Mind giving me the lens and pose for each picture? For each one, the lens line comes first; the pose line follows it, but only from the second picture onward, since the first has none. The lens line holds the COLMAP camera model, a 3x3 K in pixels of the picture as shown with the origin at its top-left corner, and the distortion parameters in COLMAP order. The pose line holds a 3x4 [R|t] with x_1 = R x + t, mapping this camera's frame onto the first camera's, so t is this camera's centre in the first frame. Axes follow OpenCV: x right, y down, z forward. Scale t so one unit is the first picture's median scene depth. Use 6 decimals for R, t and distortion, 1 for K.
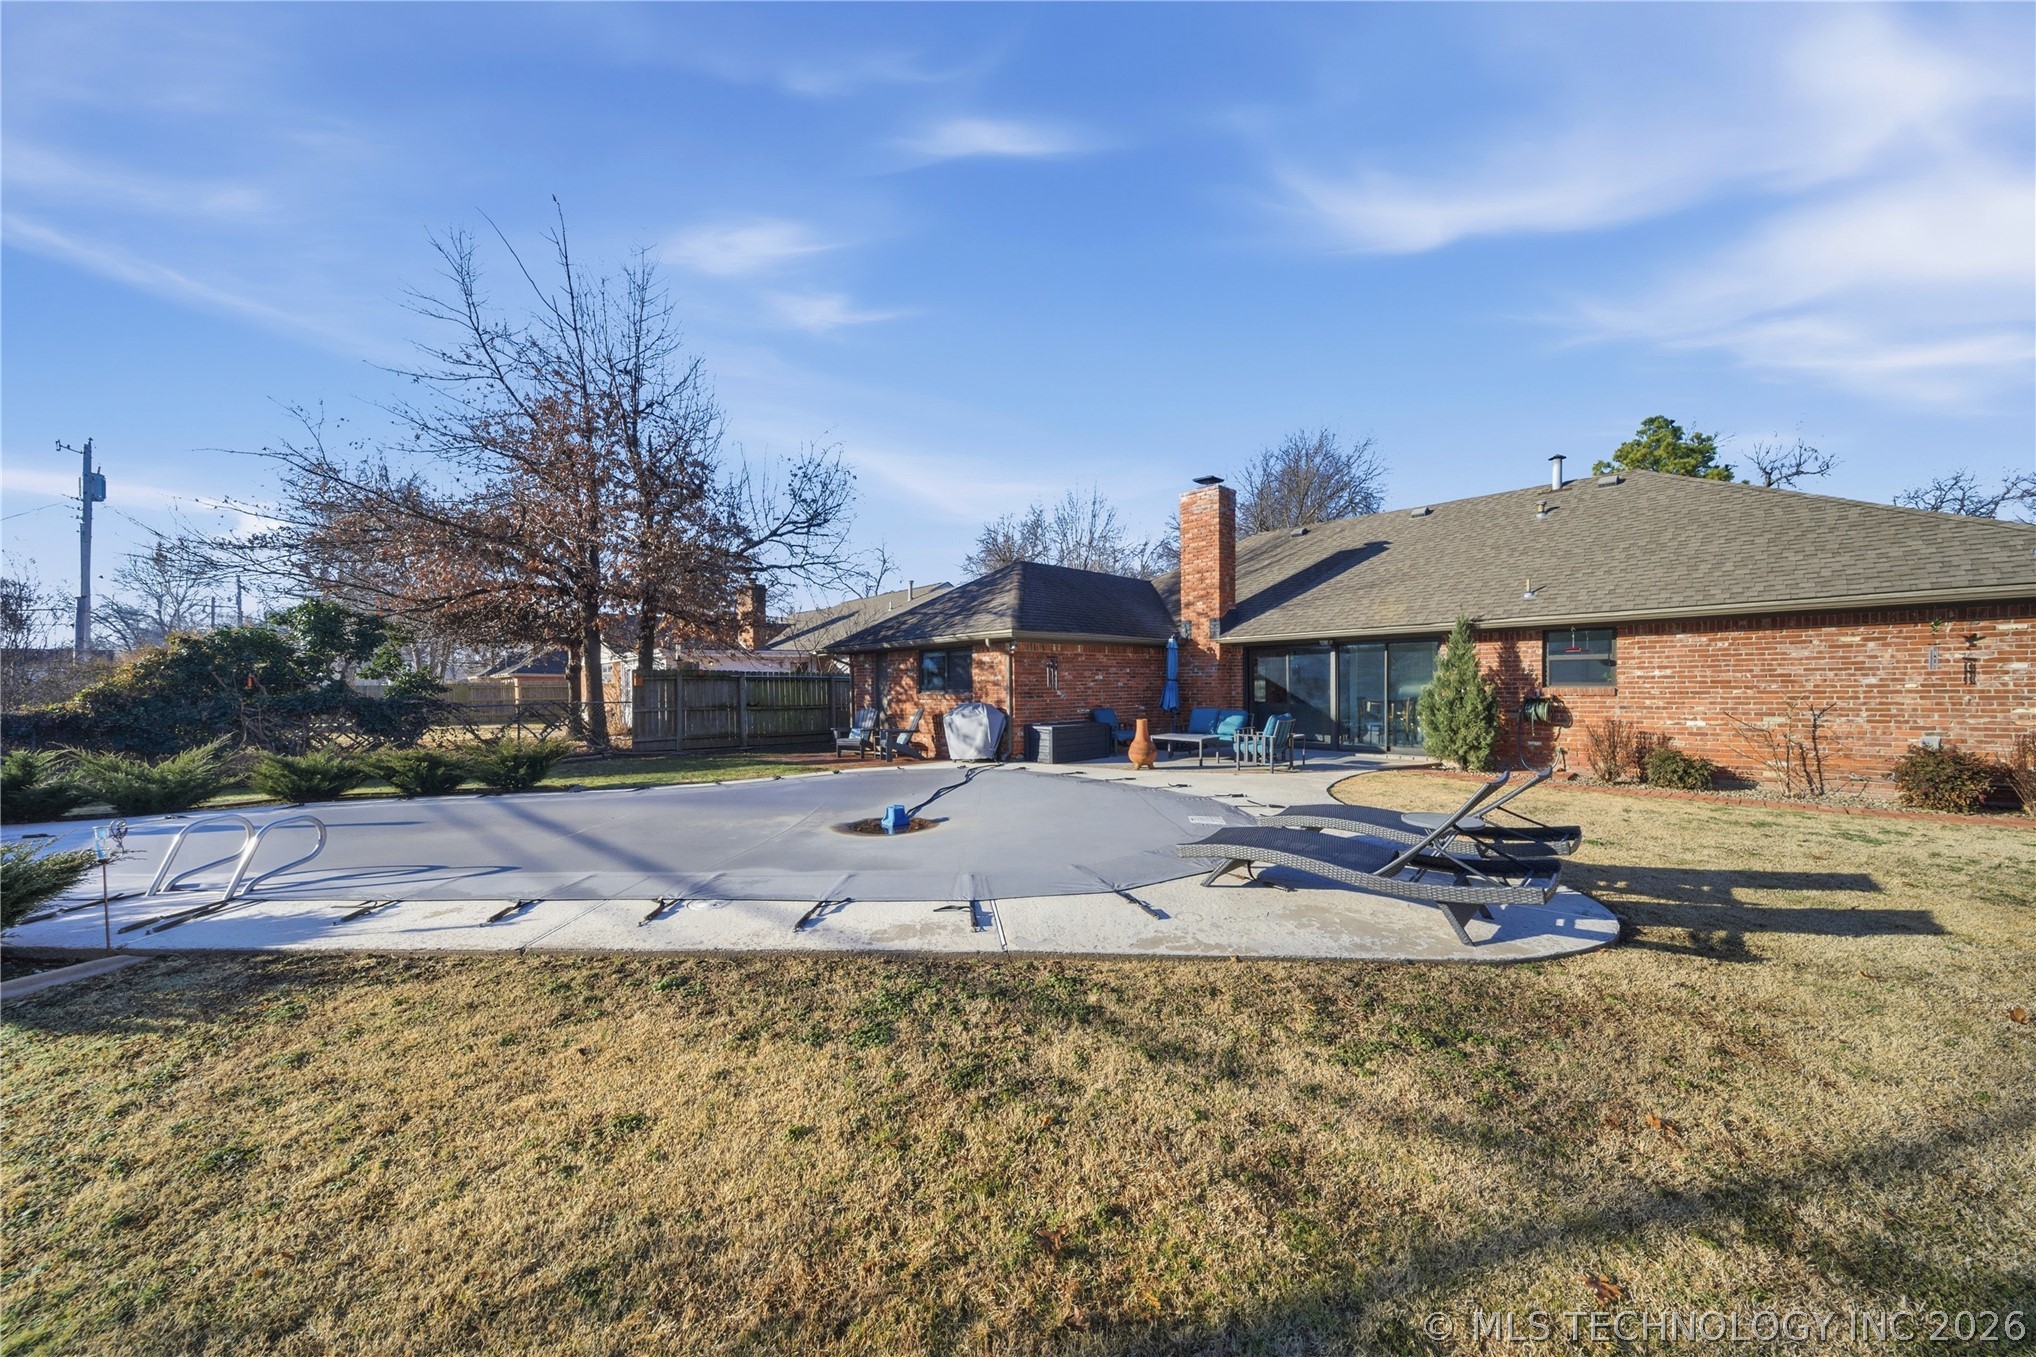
lens RADIAL K [[719.9, 0, 1028.0], [0, 719.9, 689.7], [0, 0, 1]] dist [-0.000696, -0.001210]
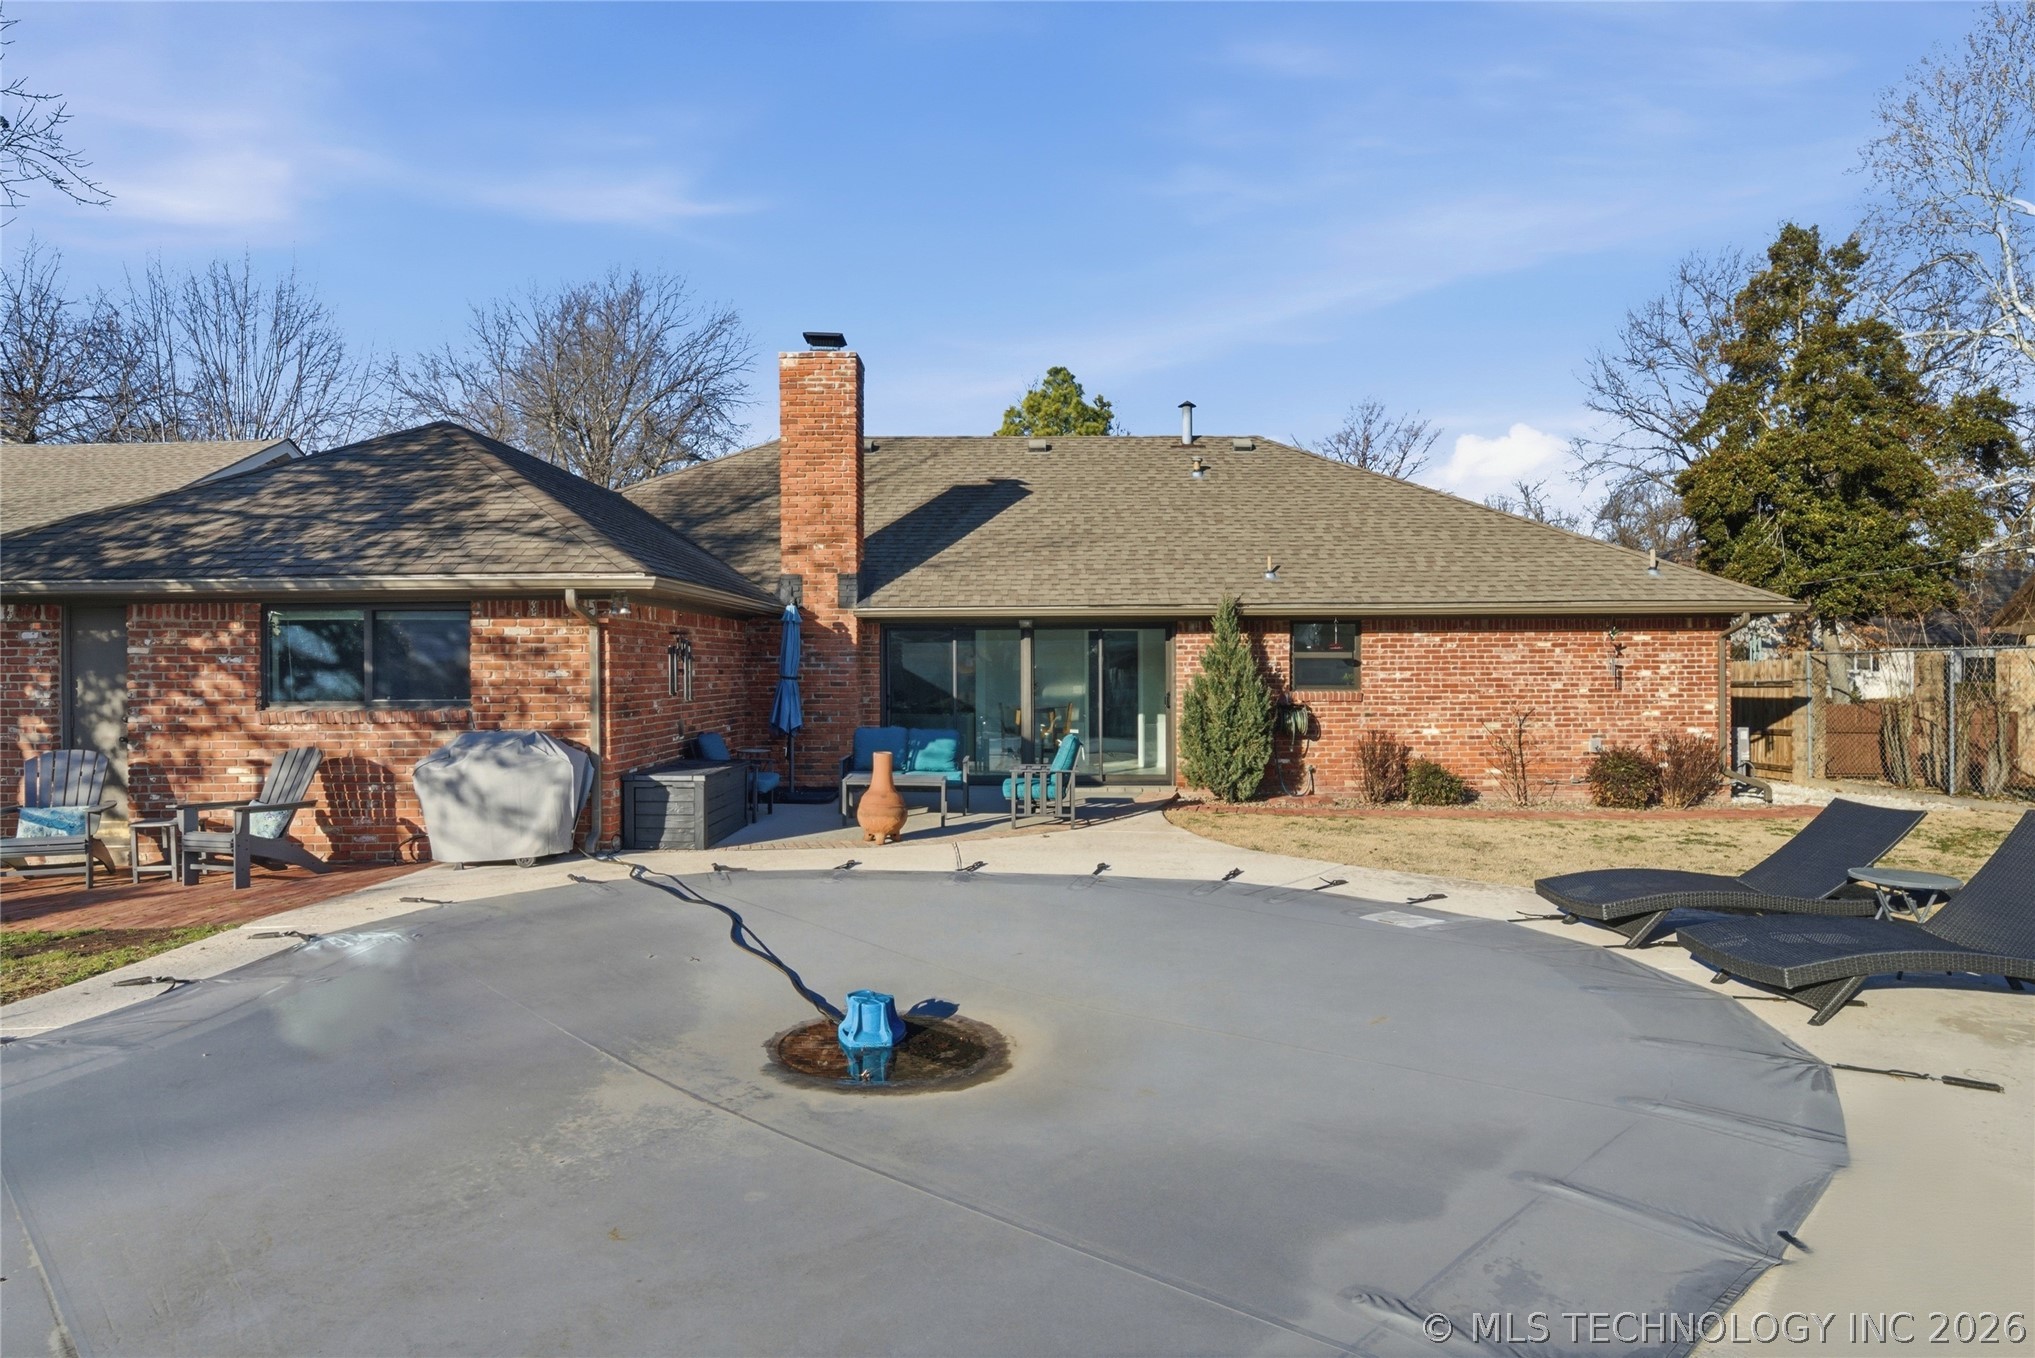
lens RADIAL K [[1123.1, 0, 1014.6], [0, 1123.1, 669.3], [0, 0, 1]] dist [-0.005630, -0.001041]
pose [[0.700419, 0.007437, 0.713693, -0.394154], [0.000496, 0.999940, -0.010907, -0.014367], [-0.713731, 0.007994, 0.700374, 0.333043]]
